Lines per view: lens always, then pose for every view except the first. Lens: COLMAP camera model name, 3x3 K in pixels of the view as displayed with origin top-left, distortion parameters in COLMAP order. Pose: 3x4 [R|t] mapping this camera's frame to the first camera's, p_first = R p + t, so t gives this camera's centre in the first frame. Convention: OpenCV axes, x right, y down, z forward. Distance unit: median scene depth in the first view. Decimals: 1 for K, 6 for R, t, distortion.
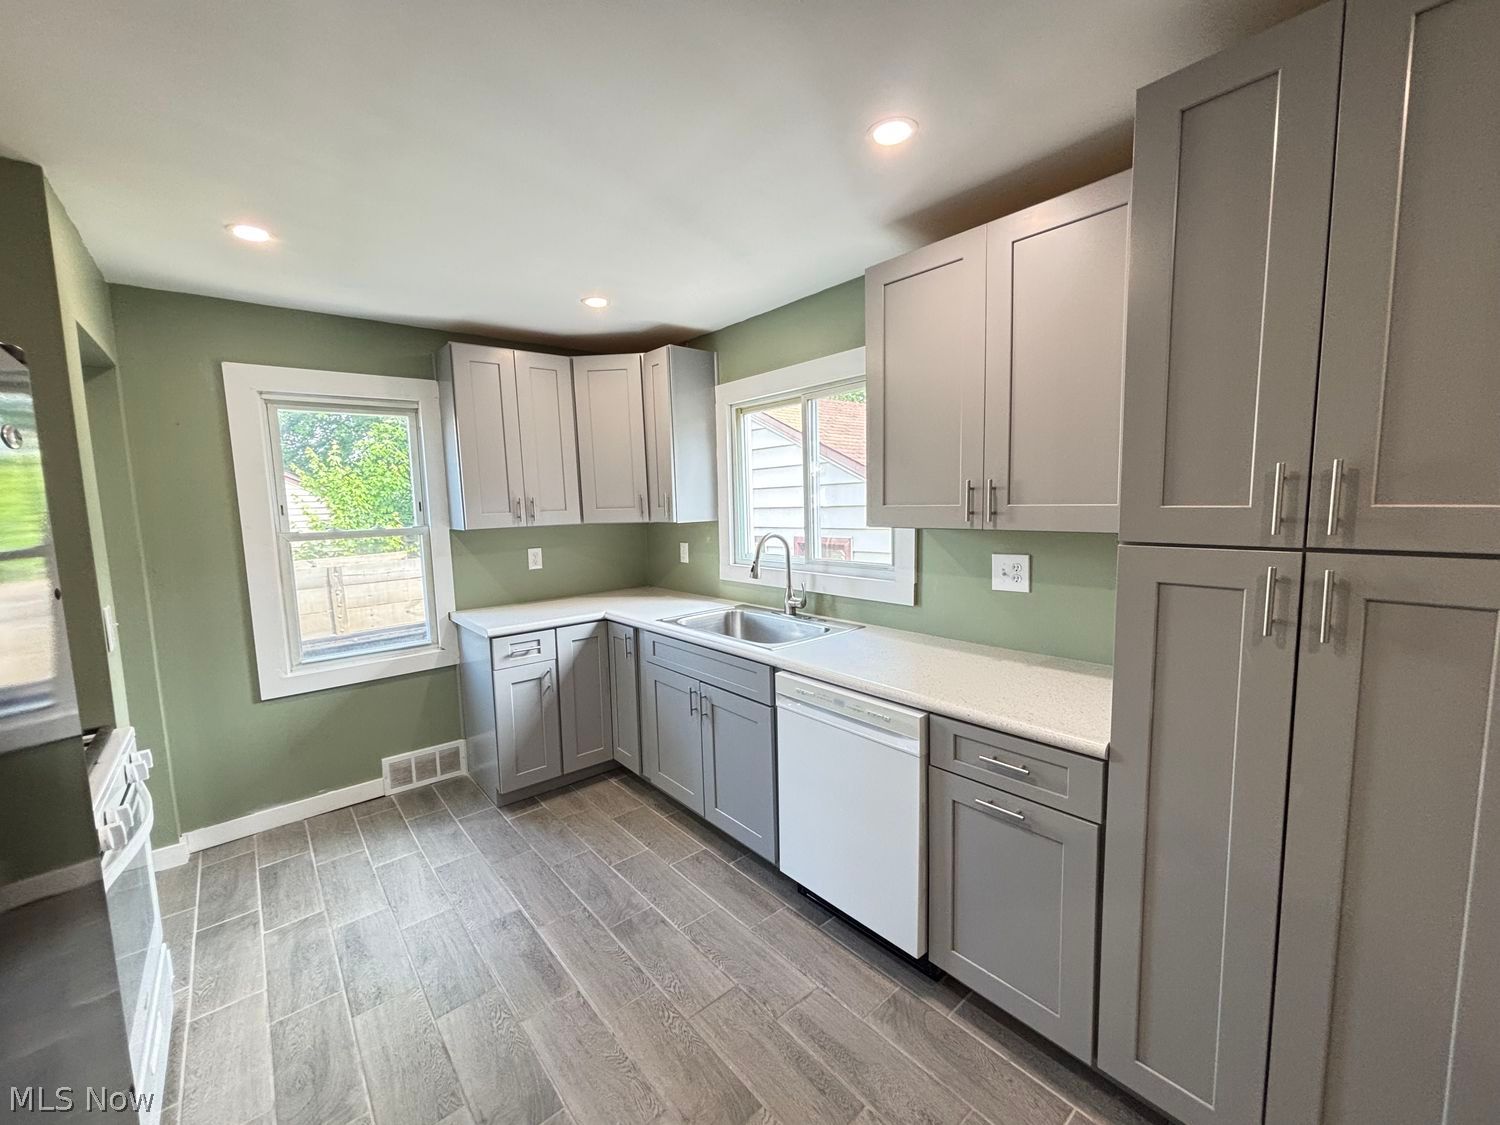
lens RADIAL K [[602.0, 0, 748.6], [0, 602.0, 560.6], [0, 0, 1]] dist [-0.001738, 0.000445]
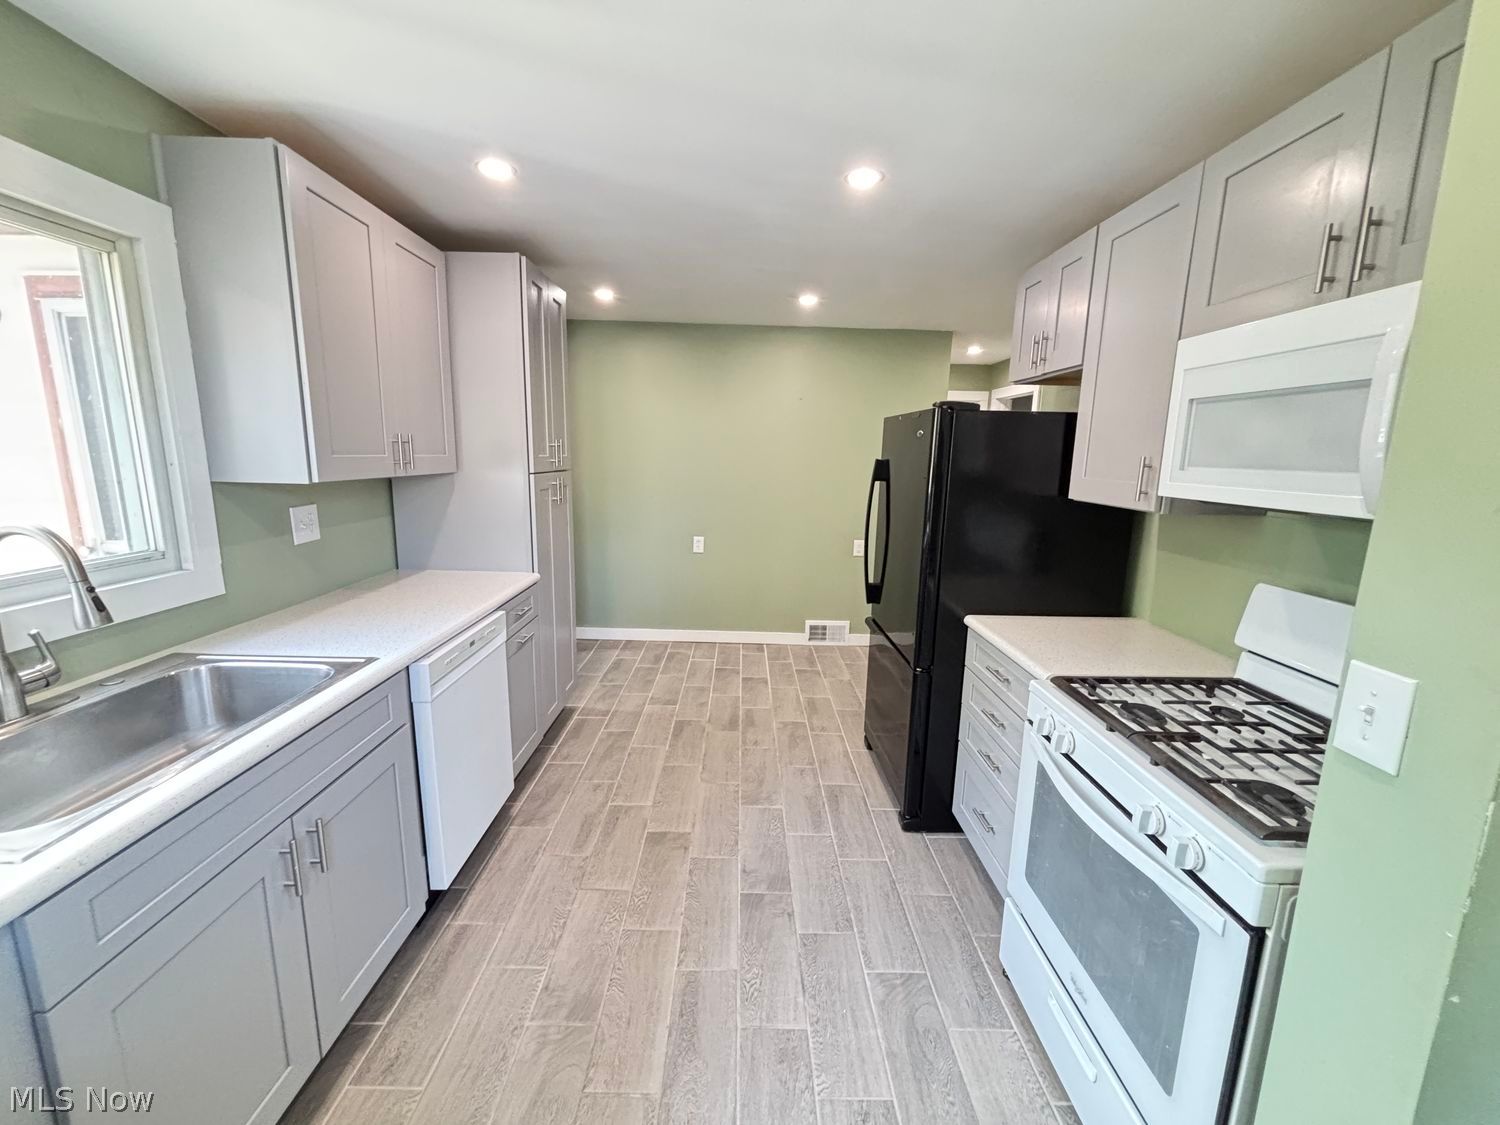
lens RADIAL K [[601.7, 0, 746.9], [0, 601.7, 560.1], [0, 0, 1]] dist [-0.010382, 0.000637]
pose [[-0.765677, -0.105248, 0.634556, -0.674640], [0.063454, 0.969351, 0.237344, -0.097061], [-0.640087, 0.221994, -0.735532, 1.110931]]
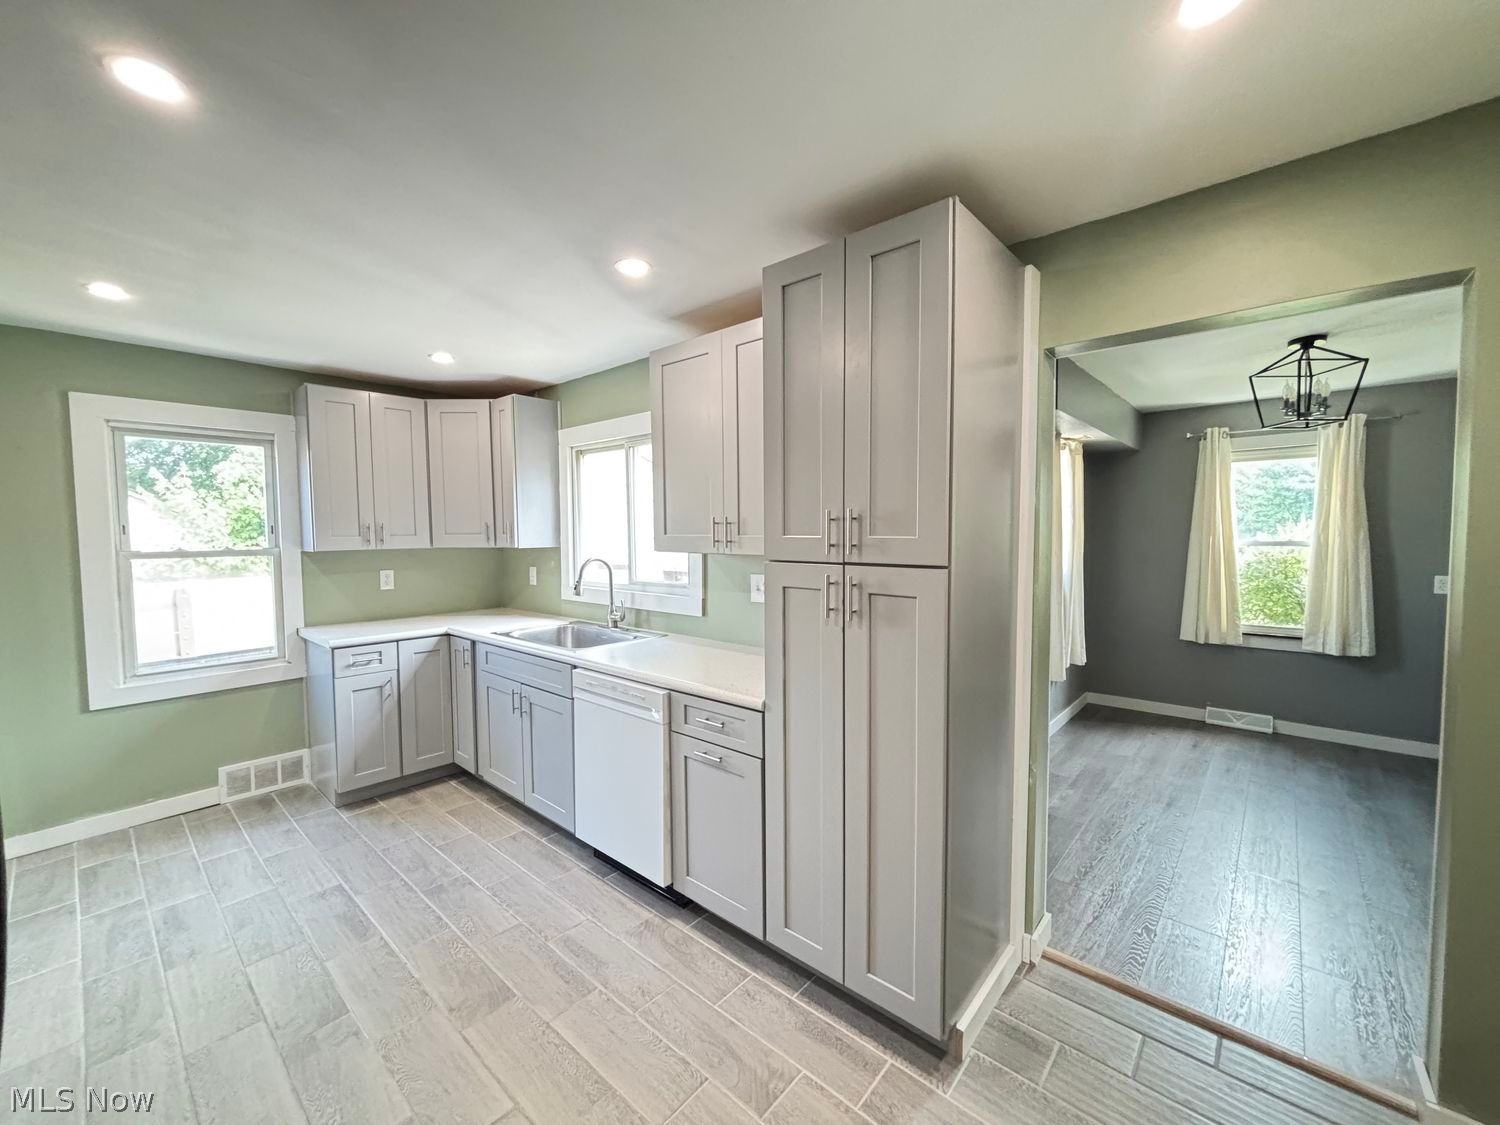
lens RADIAL K [[602.0, 0, 748.6], [0, 602.0, 560.6], [0, 0, 1]] dist [-0.001738, 0.000445]
pose [[0.989885, 0.011895, 0.141373, 0.192833], [-0.004191, 0.998496, -0.054667, 0.026852], [-0.141811, 0.053522, 0.988446, -0.236125]]
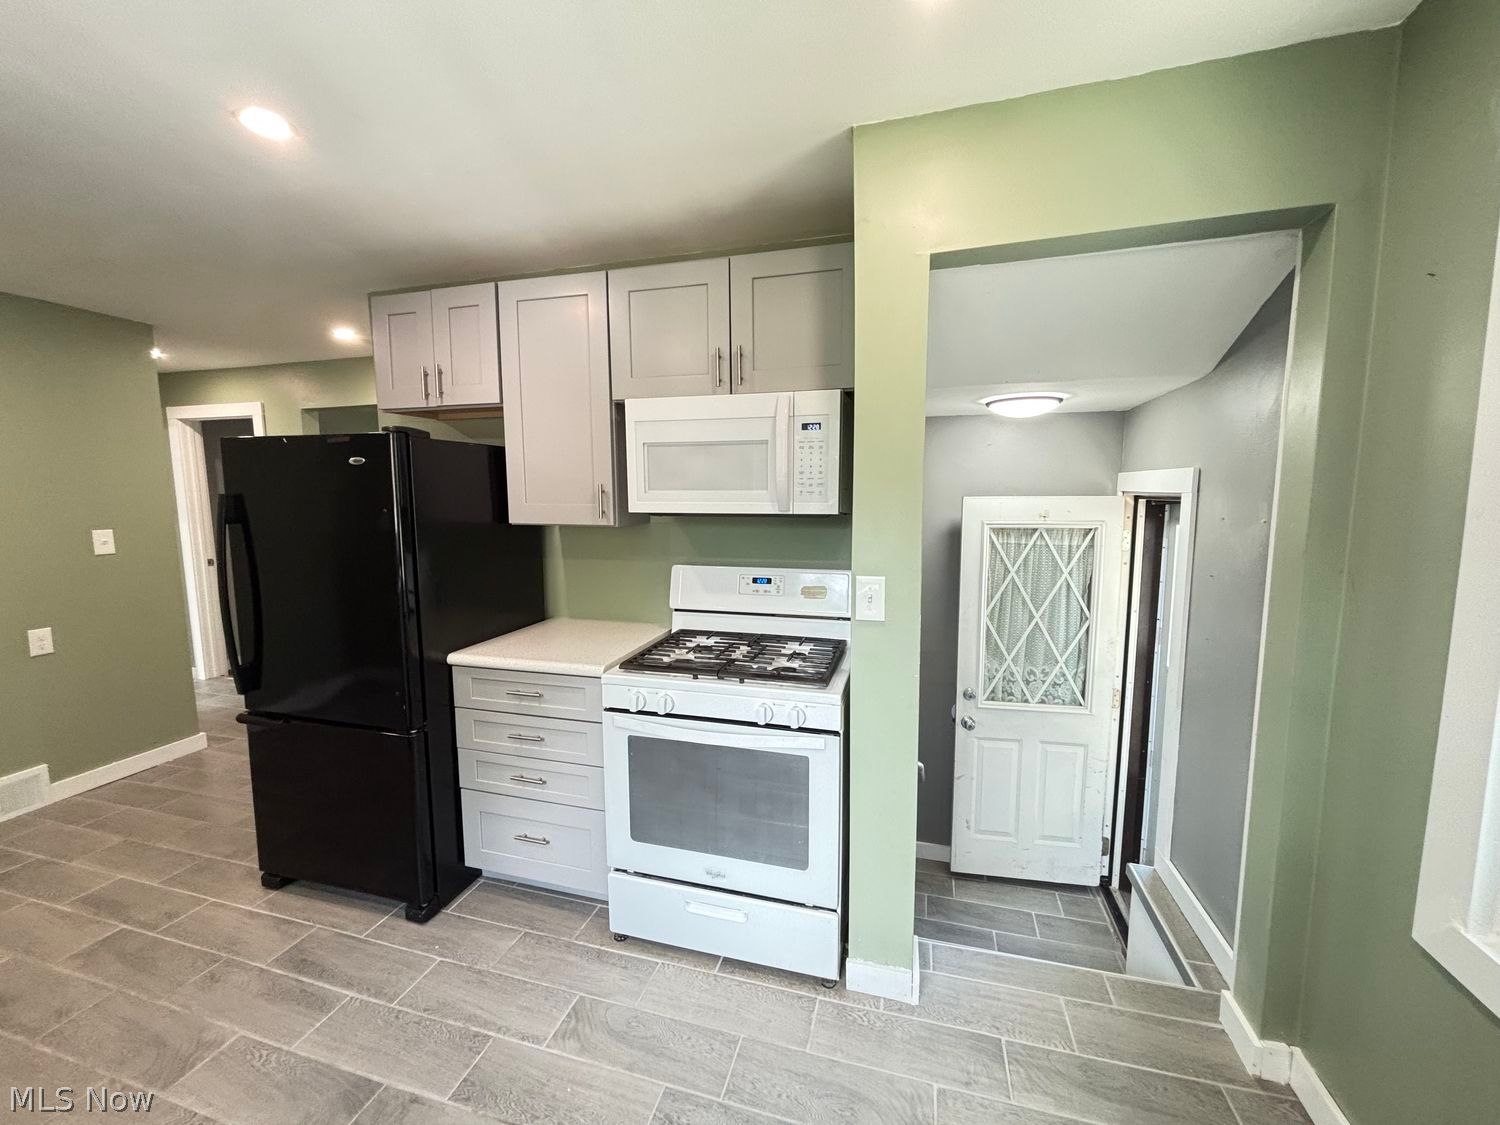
lens RADIAL K [[602.0, 0, 748.6], [0, 602.0, 560.6], [0, 0, 1]] dist [-0.001738, 0.000445]
pose [[-0.831902, 0.091123, -0.547389, -0.260215], [-0.031212, 0.977180, 0.210105, -0.103299], [0.554044, 0.191872, -0.810074, 1.154458]]
